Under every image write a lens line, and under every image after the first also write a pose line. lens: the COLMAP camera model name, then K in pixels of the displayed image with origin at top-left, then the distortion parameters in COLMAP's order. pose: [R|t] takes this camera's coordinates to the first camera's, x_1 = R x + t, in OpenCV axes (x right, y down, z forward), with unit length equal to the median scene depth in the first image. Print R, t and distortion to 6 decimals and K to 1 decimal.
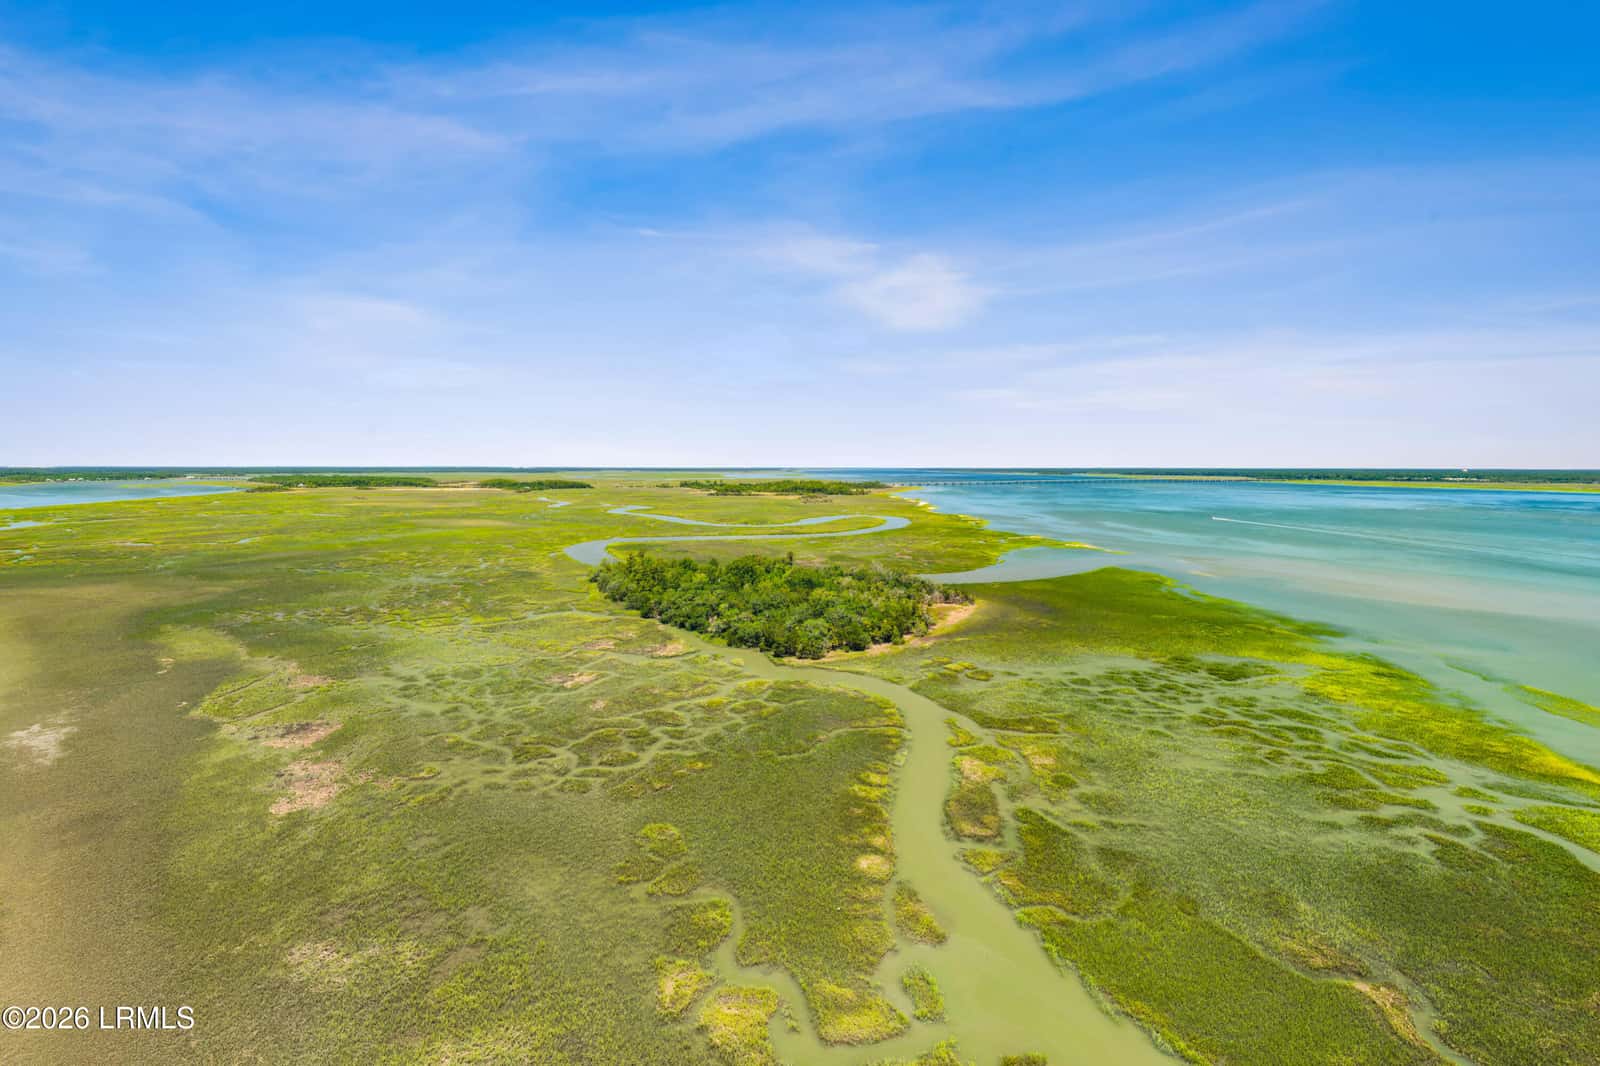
lens RADIAL K [[640.4, 0, 794.7], [0, 640.4, 525.7], [0, 0, 1]] dist [0.000603, -0.000117]
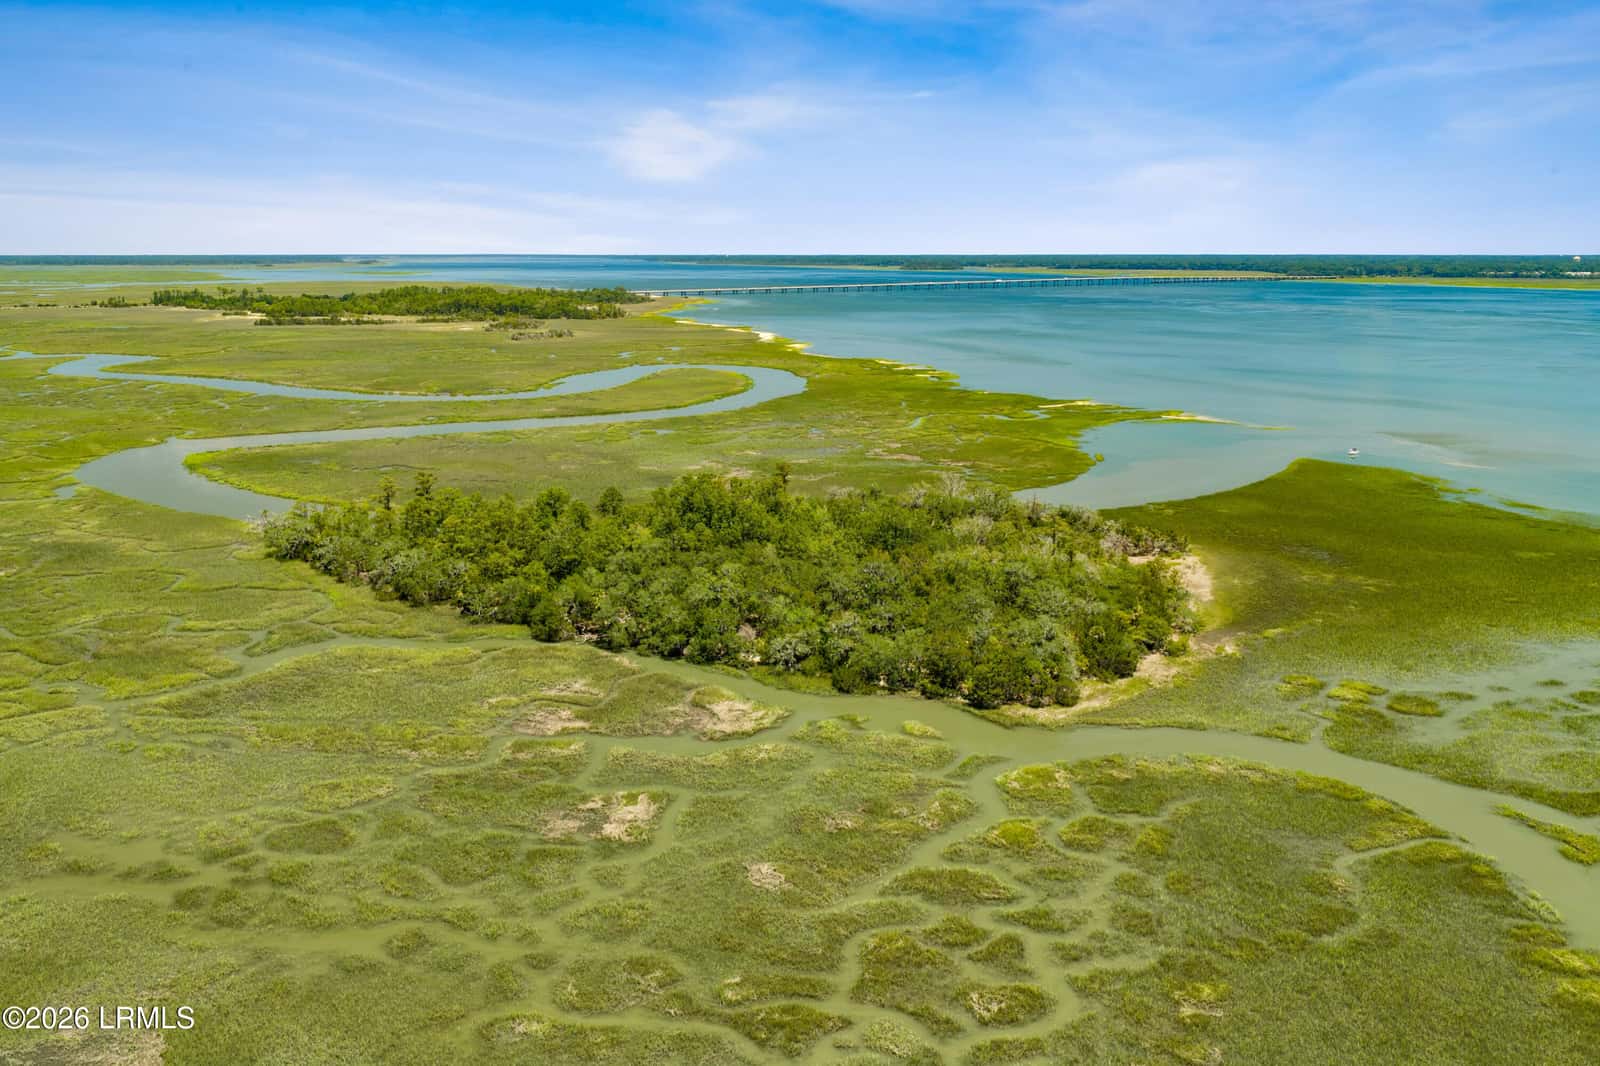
lens RADIAL K [[1340.4, 0, 797.7], [0, 1340.4, 536.0], [0, 0, 1]] dist [0.014806, -0.018858]
pose [[0.952313, -0.064285, 0.298273, -0.427806], [0.029198, 0.992268, 0.120633, -0.033188], [-0.303722, -0.106172, 0.946827, 0.159280]]
